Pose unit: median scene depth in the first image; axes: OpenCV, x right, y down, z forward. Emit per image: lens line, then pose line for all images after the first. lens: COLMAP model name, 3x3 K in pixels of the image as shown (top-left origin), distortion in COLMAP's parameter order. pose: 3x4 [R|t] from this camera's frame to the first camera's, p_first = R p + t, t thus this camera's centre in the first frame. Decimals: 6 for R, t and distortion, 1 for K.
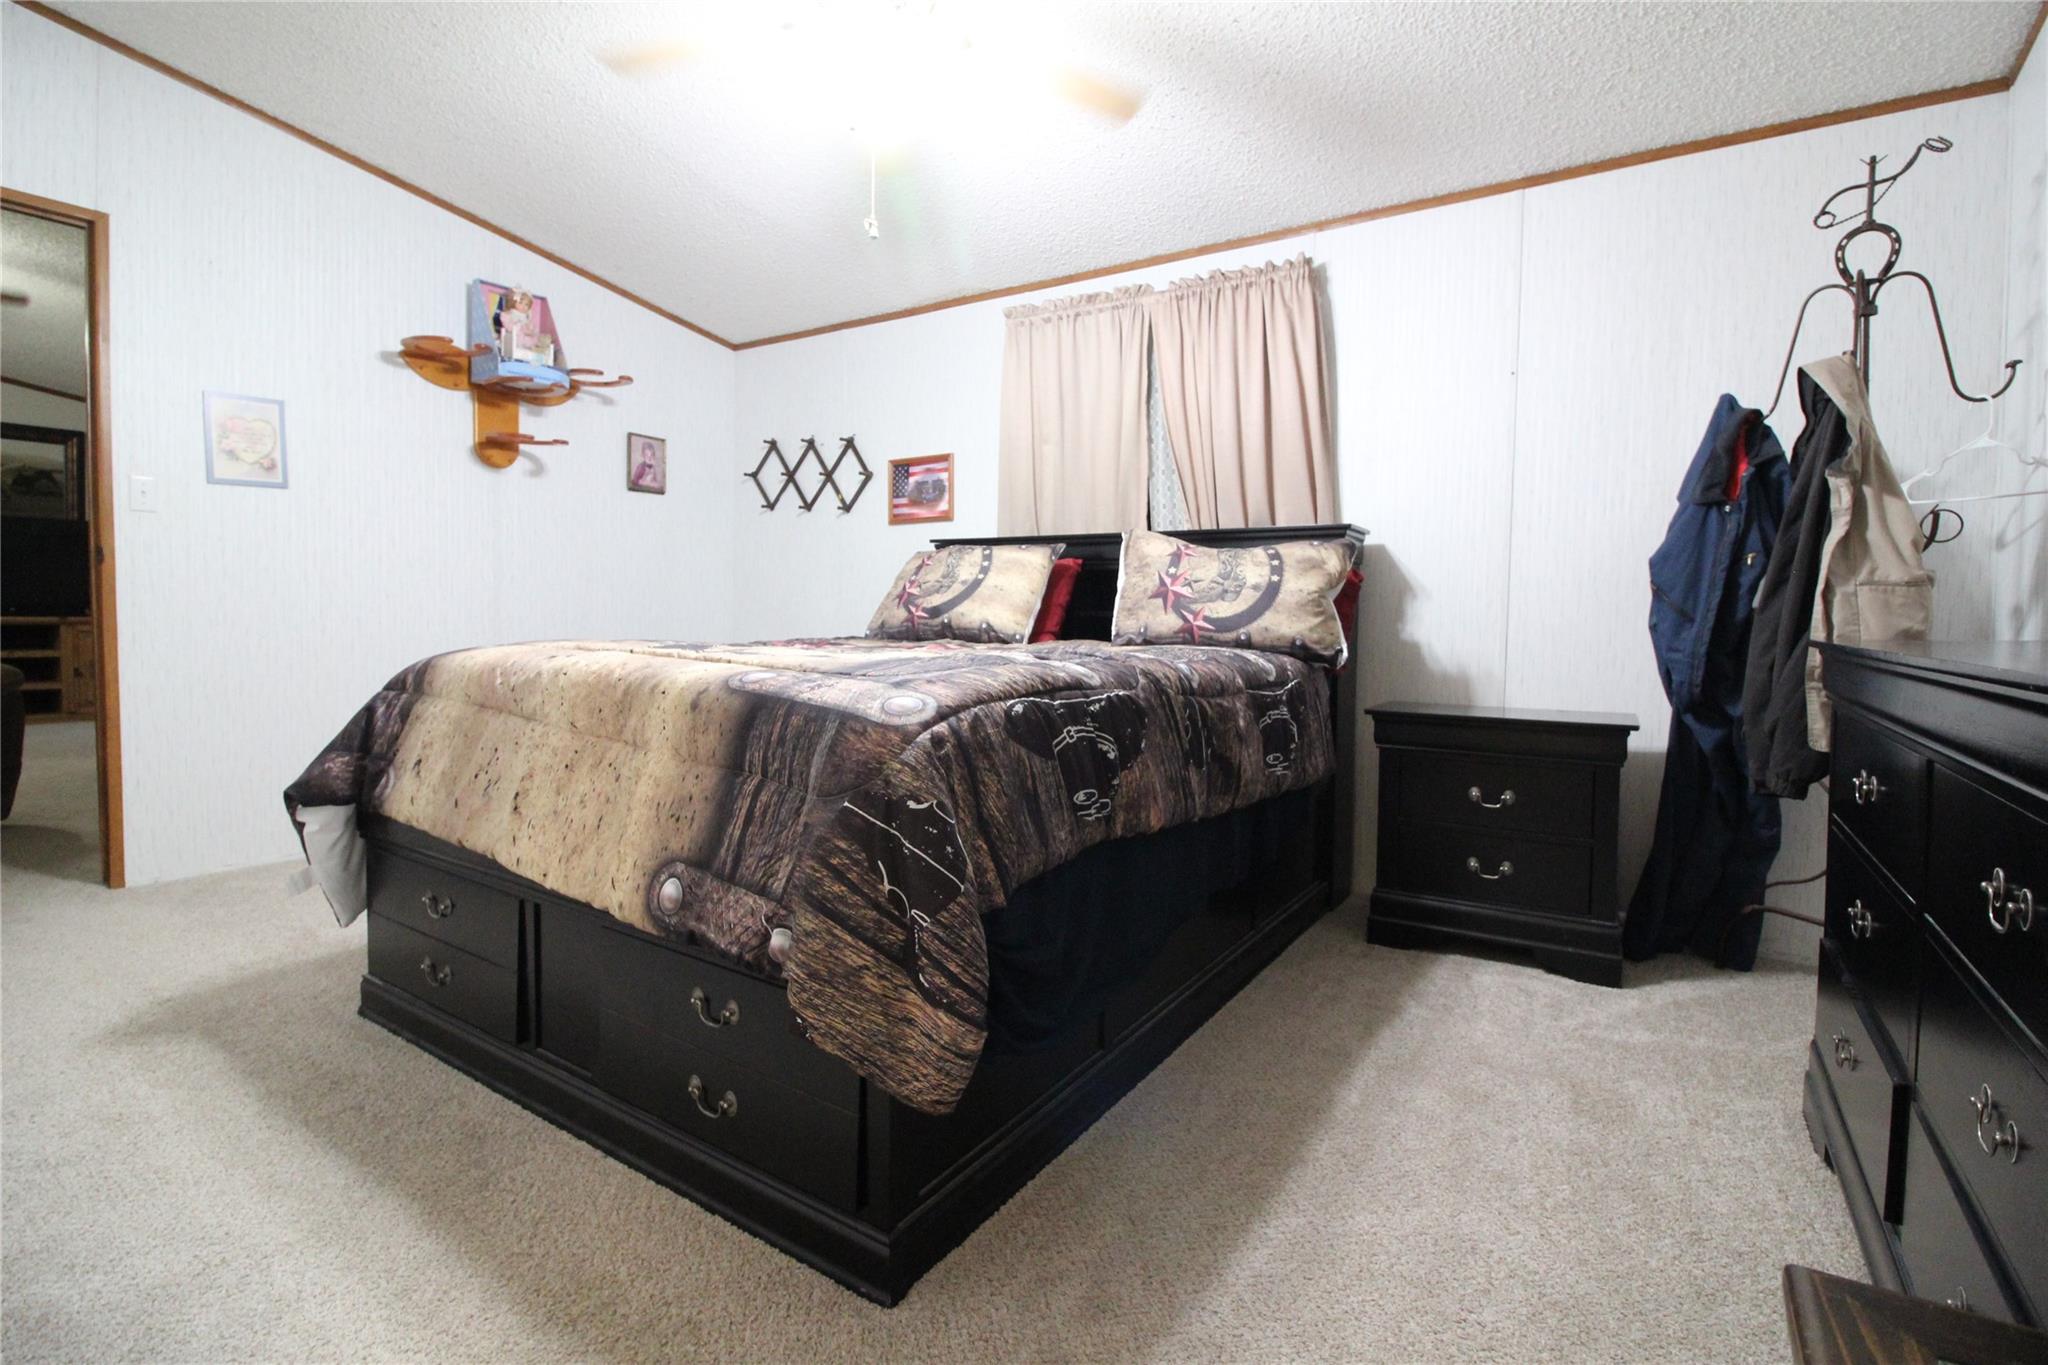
lens RADIAL K [[937.6, 0, 1034.3], [0, 937.6, 654.9], [0, 0, 1]] dist [0.000471, -0.010484]
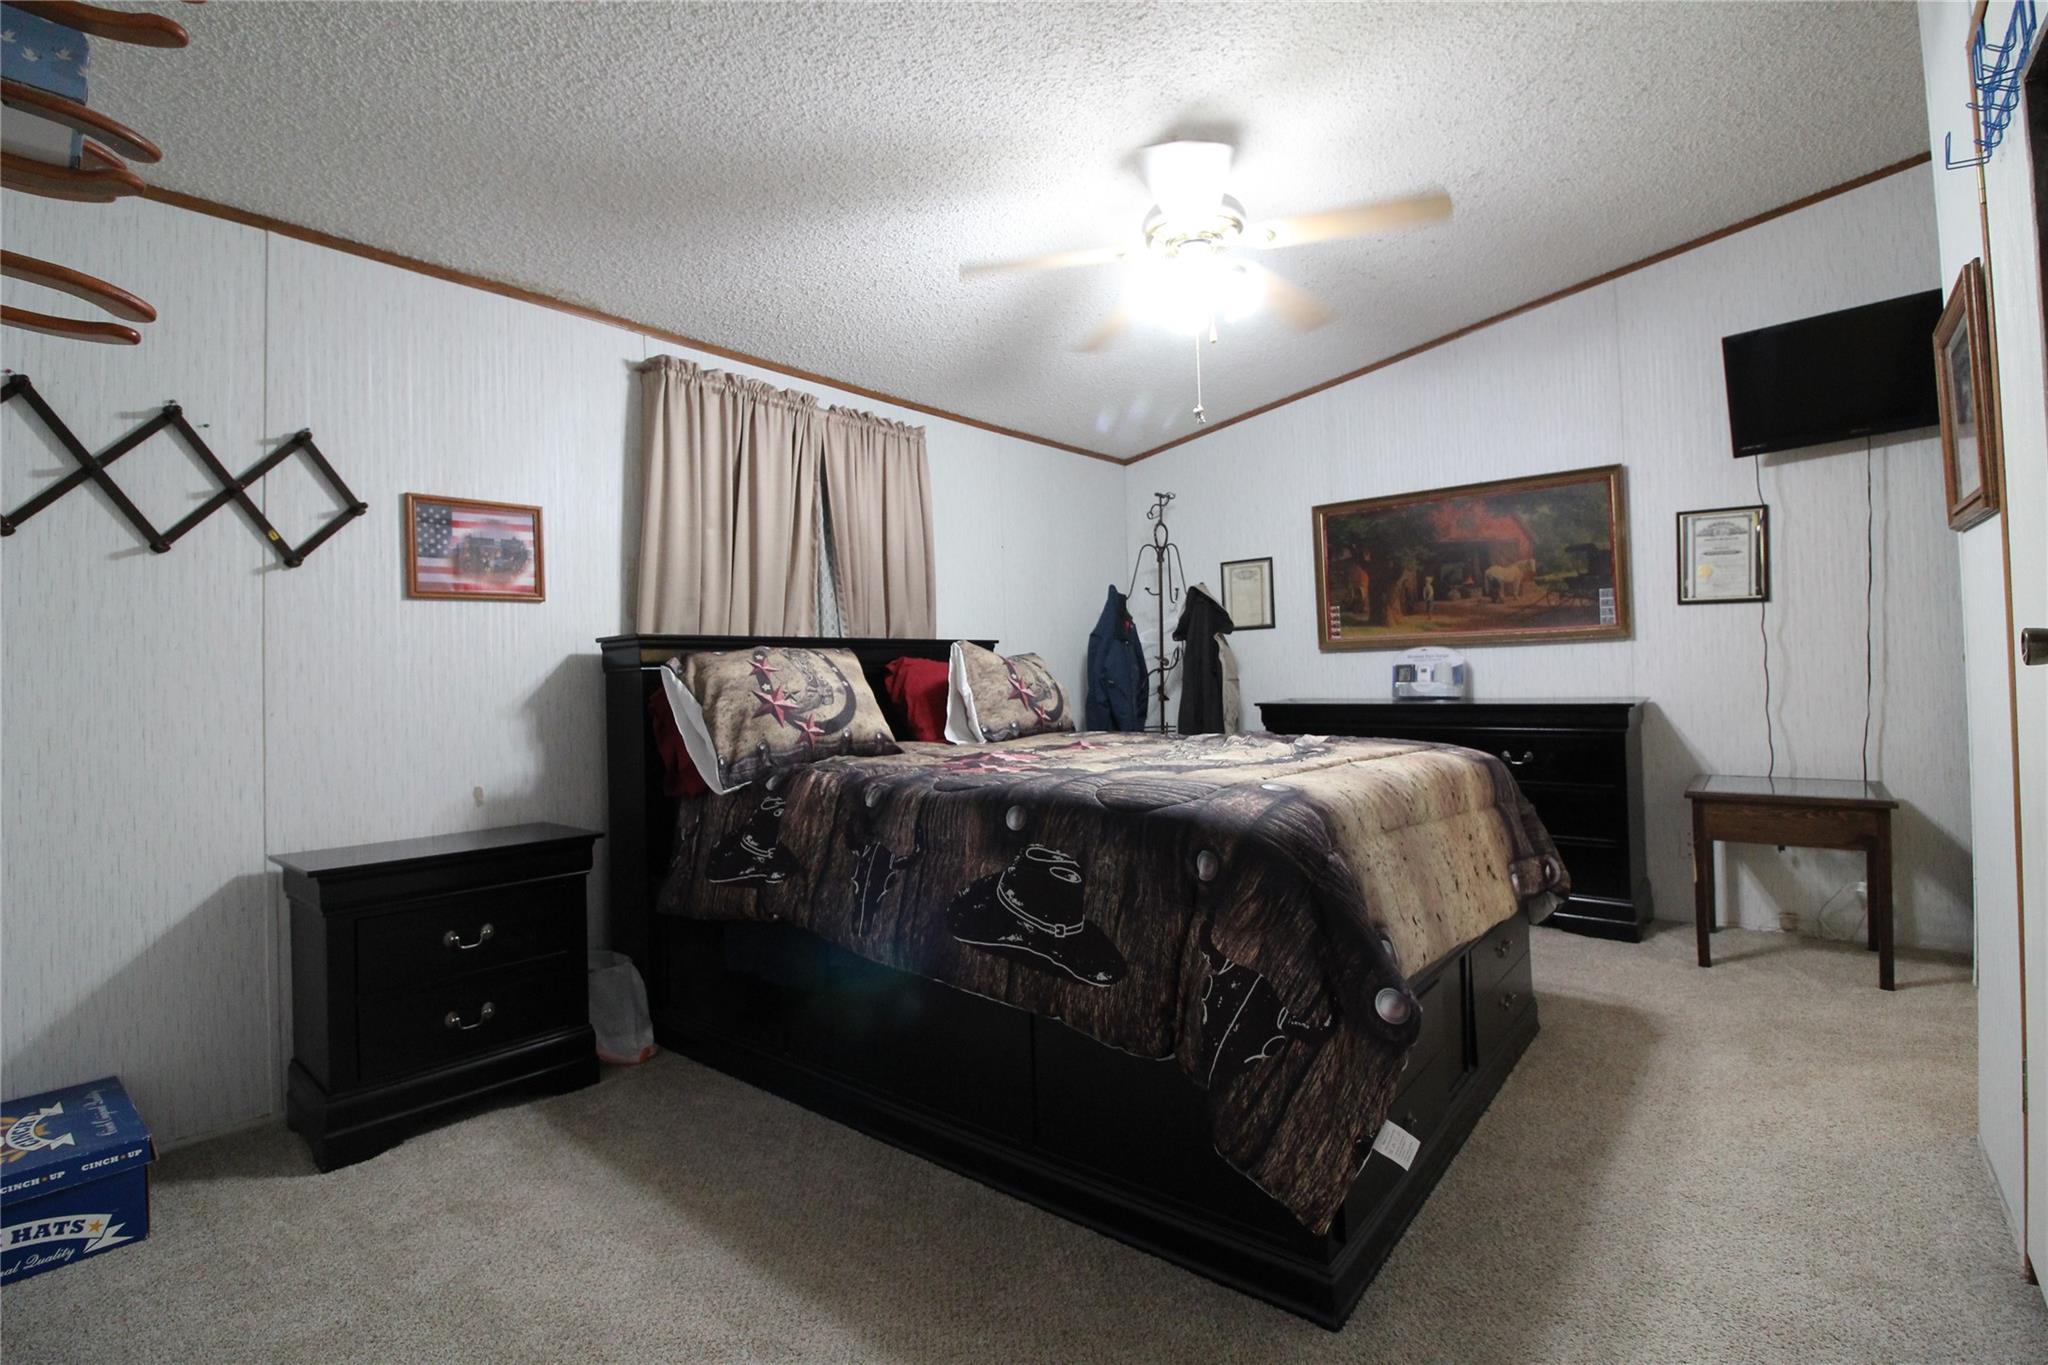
lens RADIAL K [[937.6, 0, 1034.3], [0, 937.6, 654.9], [0, 0, 1]] dist [0.000471, -0.010484]
pose [[0.101149, 0.011266, 0.994808, -0.735992], [0.080815, 0.996538, -0.019503, -0.061891], [-0.991584, 0.082368, 0.099888, 0.572021]]
